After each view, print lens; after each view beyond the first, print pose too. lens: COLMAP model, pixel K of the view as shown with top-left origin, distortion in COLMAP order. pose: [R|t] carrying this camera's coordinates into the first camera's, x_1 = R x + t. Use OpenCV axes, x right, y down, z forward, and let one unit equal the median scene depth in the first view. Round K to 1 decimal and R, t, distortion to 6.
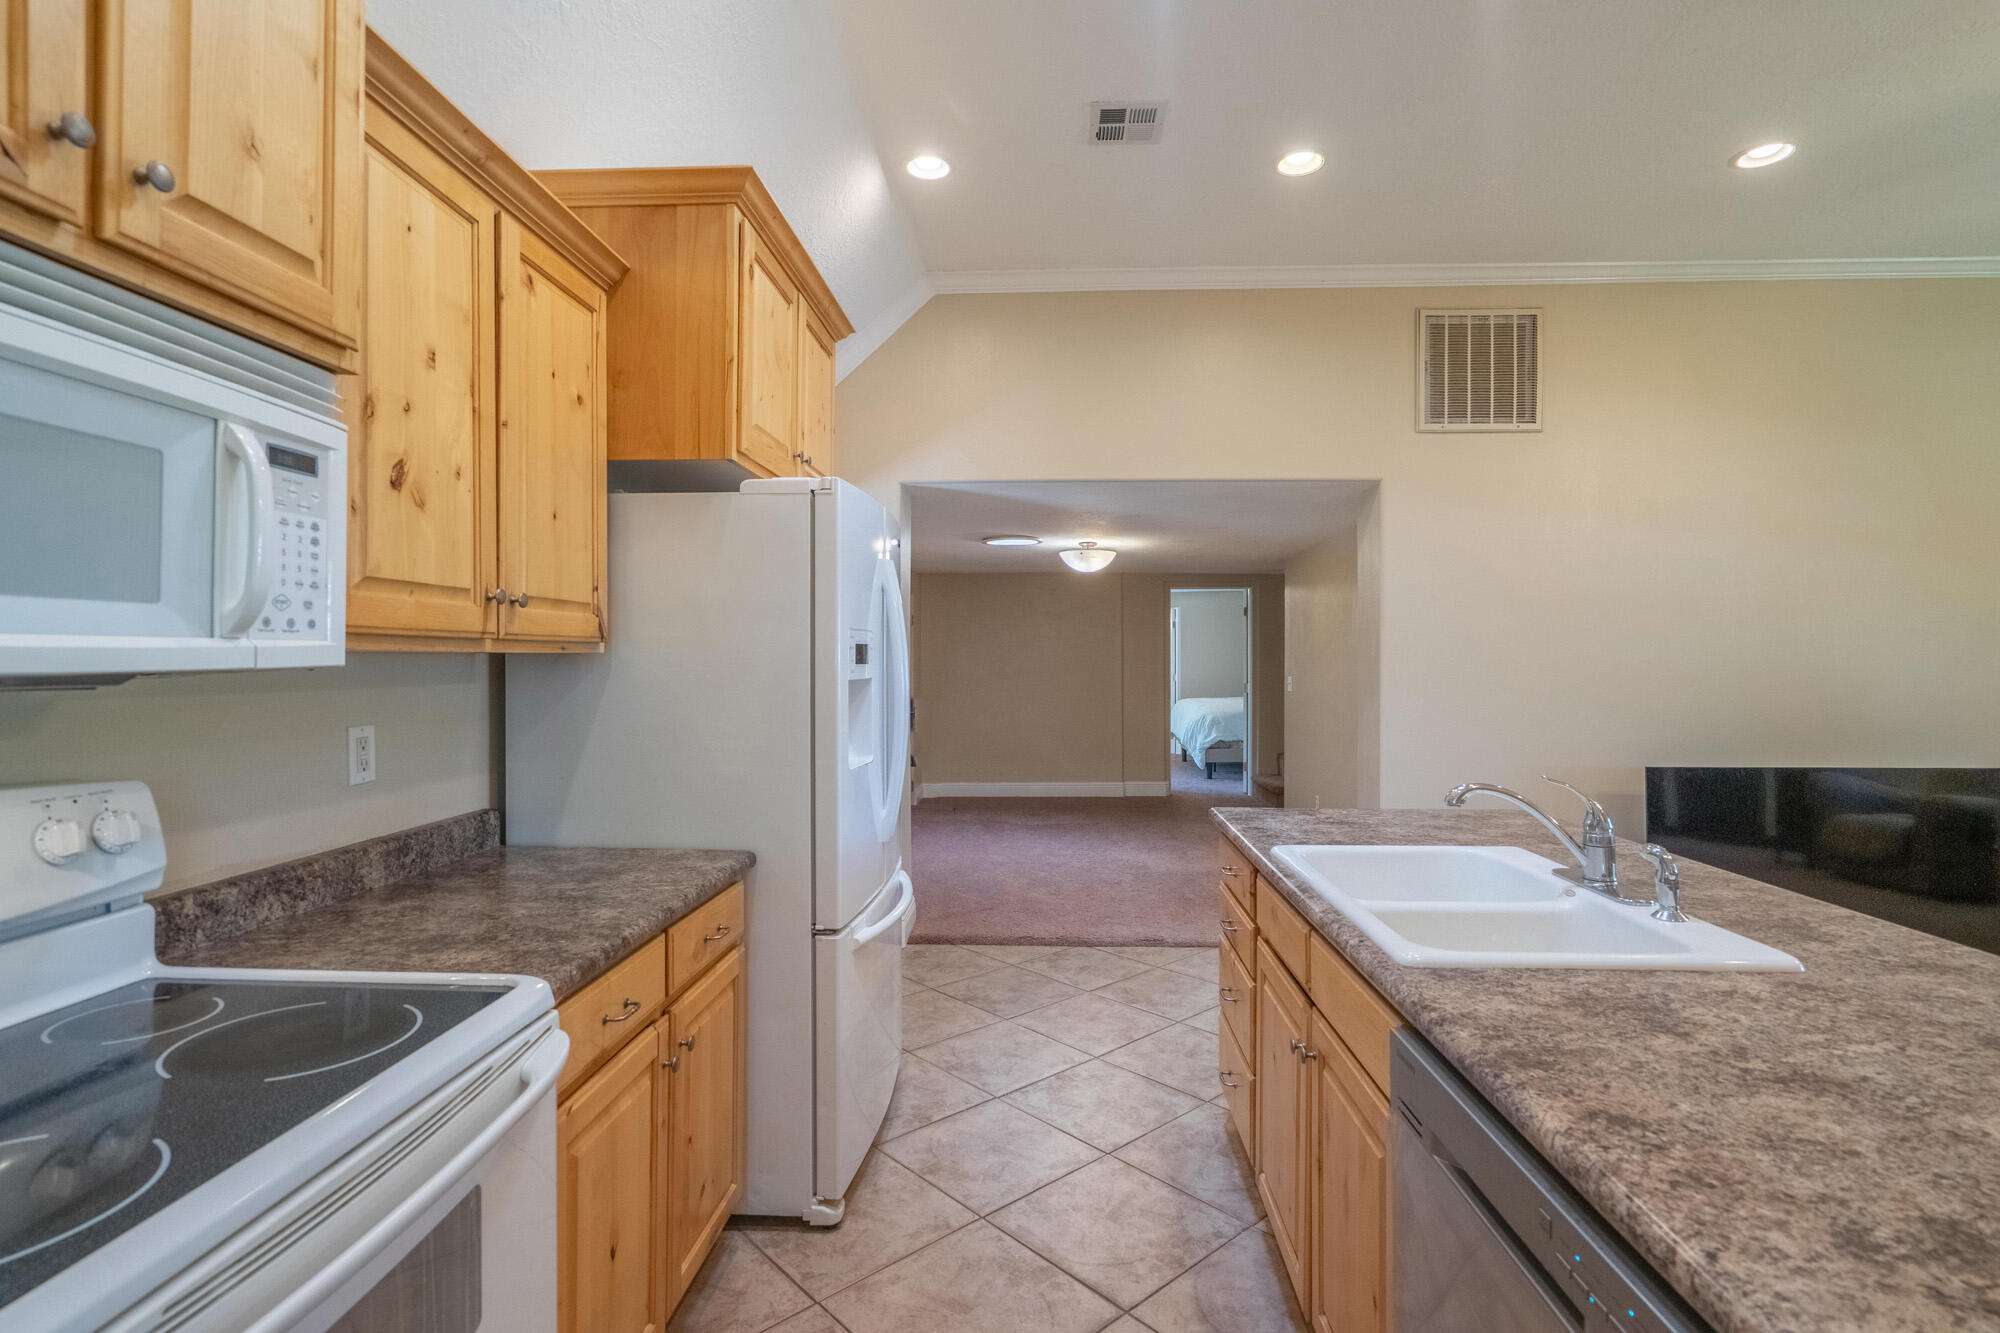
lens RADIAL K [[988.8, 0, 1000.0], [0, 988.8, 666.5], [0, 0, 1]] dist [0.002176, 0.000489]
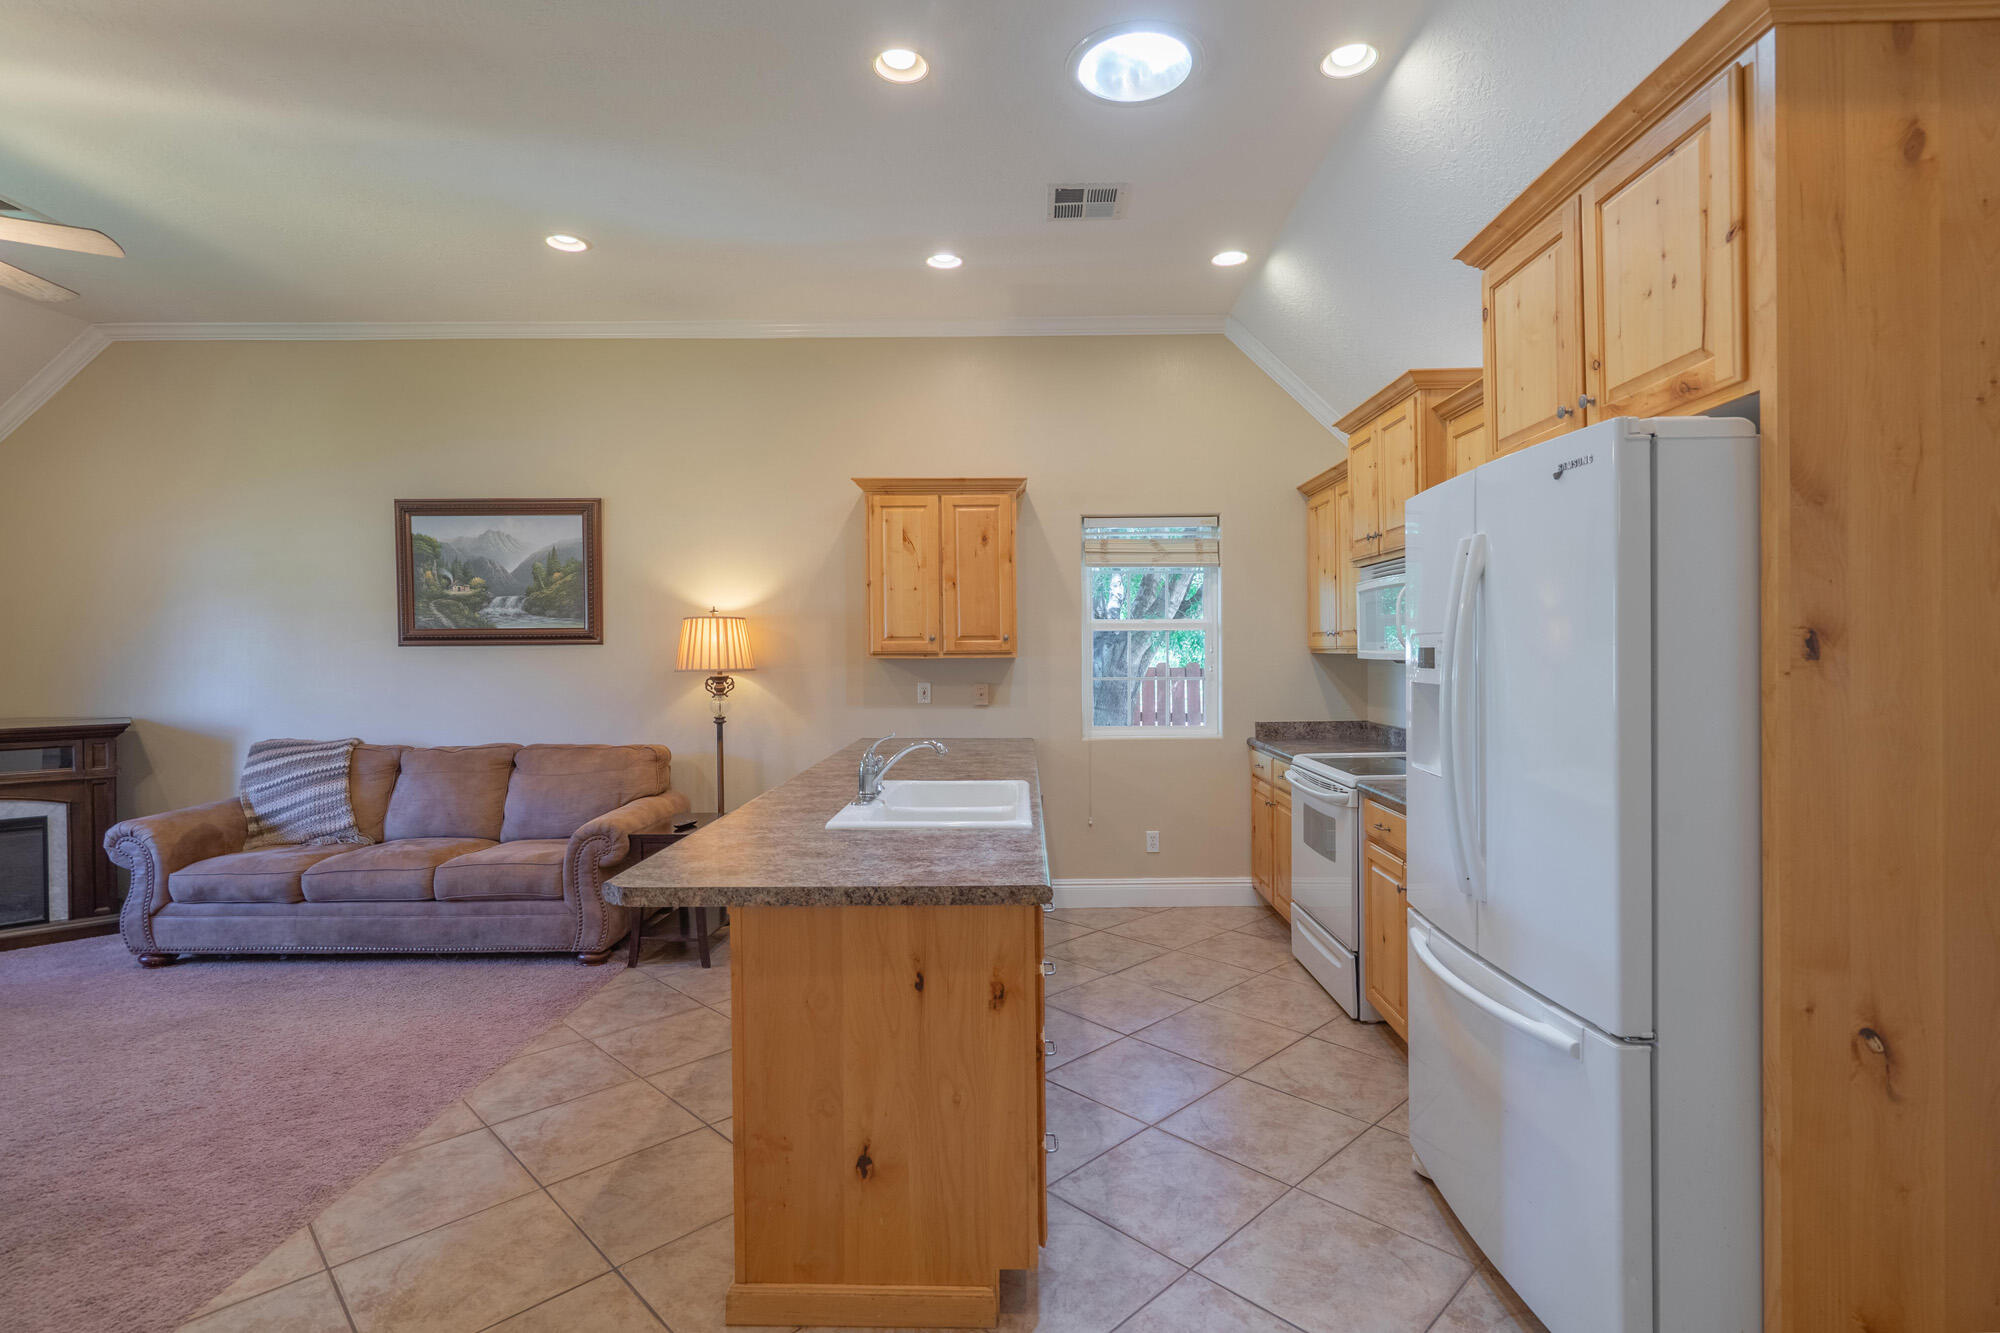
lens RADIAL K [[964.7, 0, 1012.0], [0, 964.7, 659.6], [0, 0, 1]] dist [0.003476, 0.000681]
pose [[-0.999550, 0.010357, -0.028142, 0.168067], [0.009962, 0.999850, 0.014157, -0.016042], [0.028284, 0.013870, -0.999504, 1.104301]]
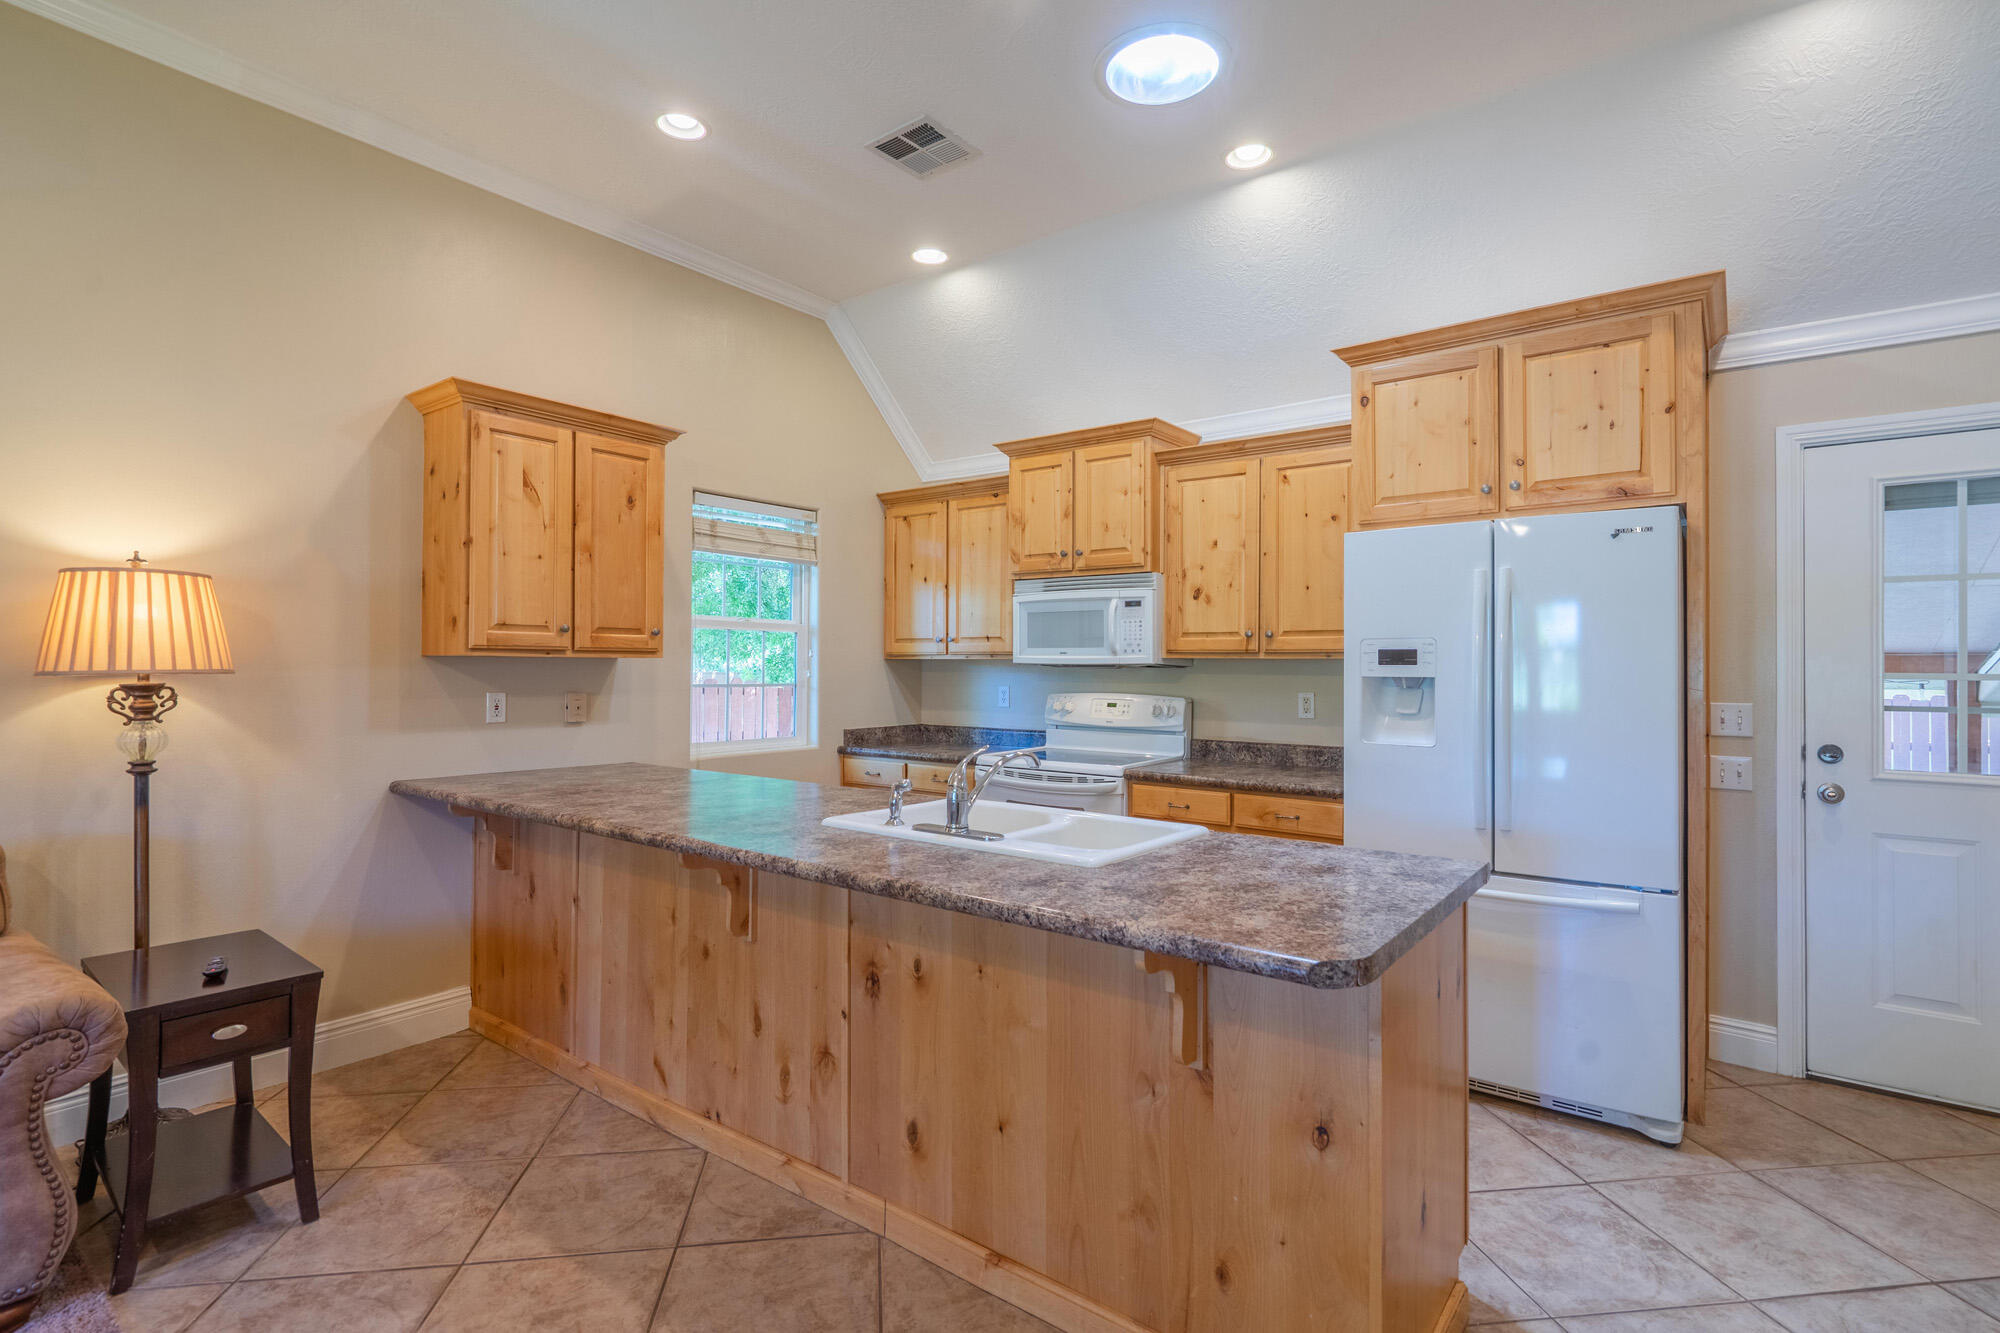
lens RADIAL K [[959.1, 0, 996.1], [0, 959.1, 656.7], [0, 0, 1]] dist [0.001222, 0.001793]
pose [[-0.578980, -0.007822, -0.815304, 0.658420], [-0.007256, 0.999964, -0.004441, -0.002077], [0.815309, 0.003345, -0.579016, 0.737387]]
